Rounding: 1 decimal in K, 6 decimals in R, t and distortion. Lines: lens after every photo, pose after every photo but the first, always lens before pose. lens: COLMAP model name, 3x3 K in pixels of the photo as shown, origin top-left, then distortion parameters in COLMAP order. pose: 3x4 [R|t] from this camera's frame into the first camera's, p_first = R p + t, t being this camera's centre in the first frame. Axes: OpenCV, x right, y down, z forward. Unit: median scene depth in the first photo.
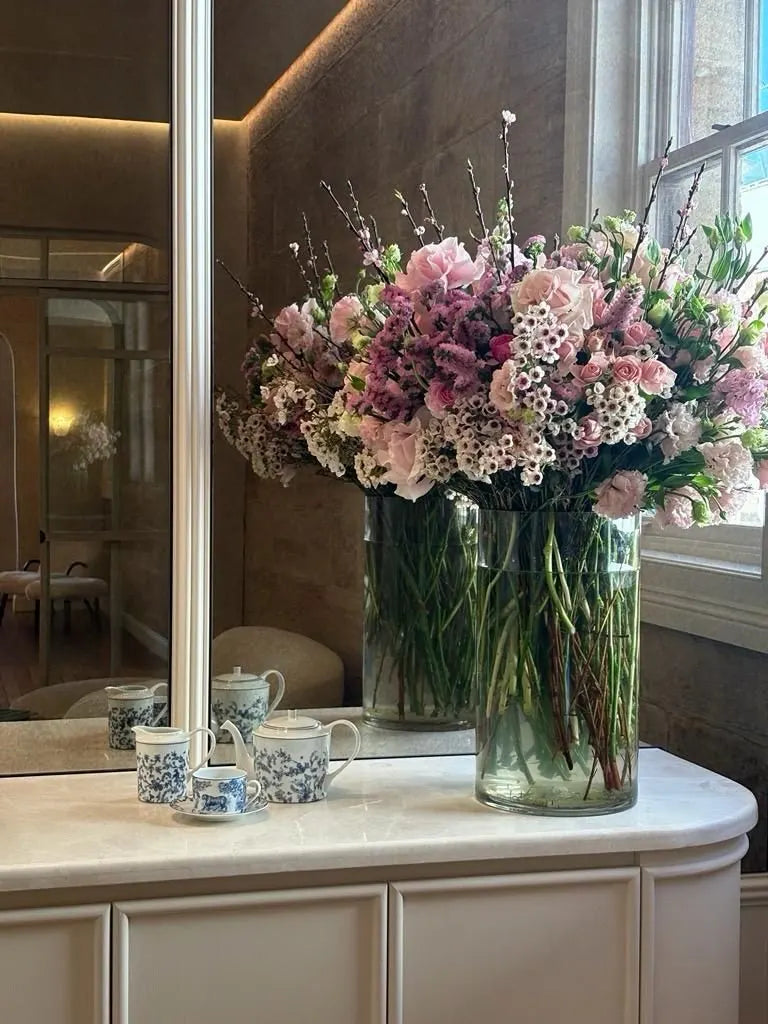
lens RADIAL K [[1381.2, 0, 382.9], [0, 1381.2, 511.9], [0, 0, 1]] dist [0.119188, 0.000000]
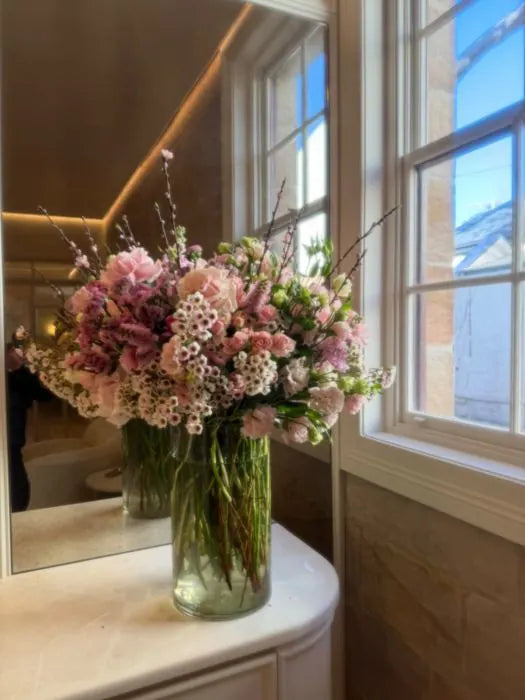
lens RADIAL K [[513.5, 0, 265.8], [0, 513.5, 350.1], [0, 0, 1]] dist [0.041216, -0.059142]
pose [[0.978970, -0.026534, 0.202271, 0.070849], [0.032914, 0.999059, -0.028243, -0.073494], [-0.201331, 0.034306, 0.978922, 0.466612]]
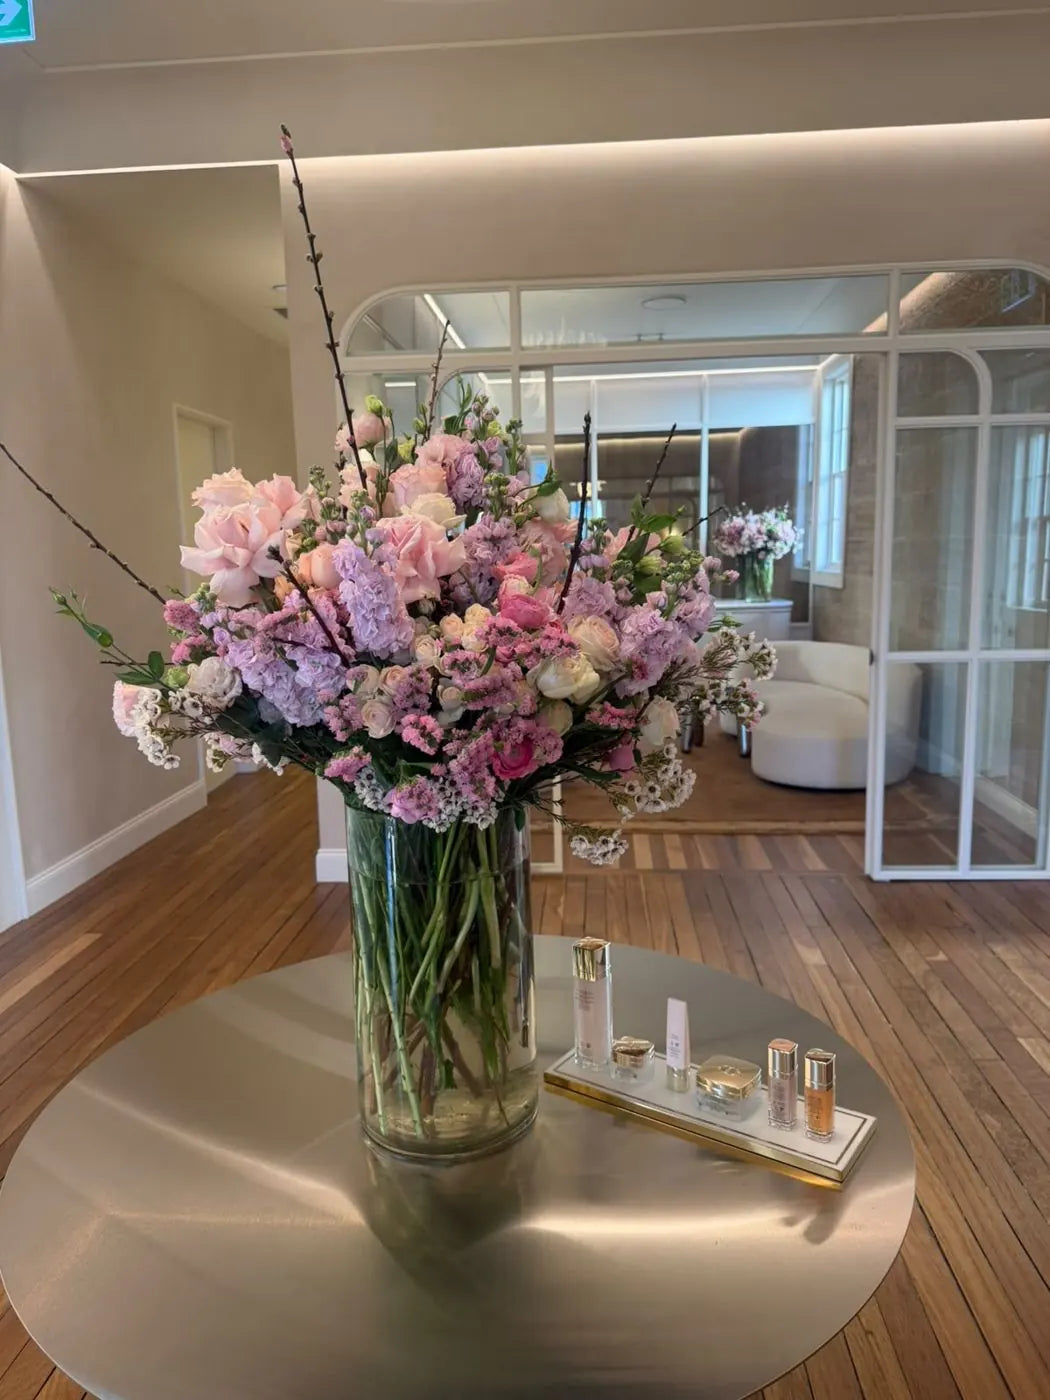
lens RADIAL K [[1027.0, 0, 527.2], [0, 1027.0, 704.0], [0, 0, 1]] dist [0.041216, -0.059142]
pose [[0.954485, 0.016435, -0.297807, 0.607283], [0.010608, 0.995978, 0.088964, 0.263898], [0.298071, -0.088074, 0.950472, -4.394800]]
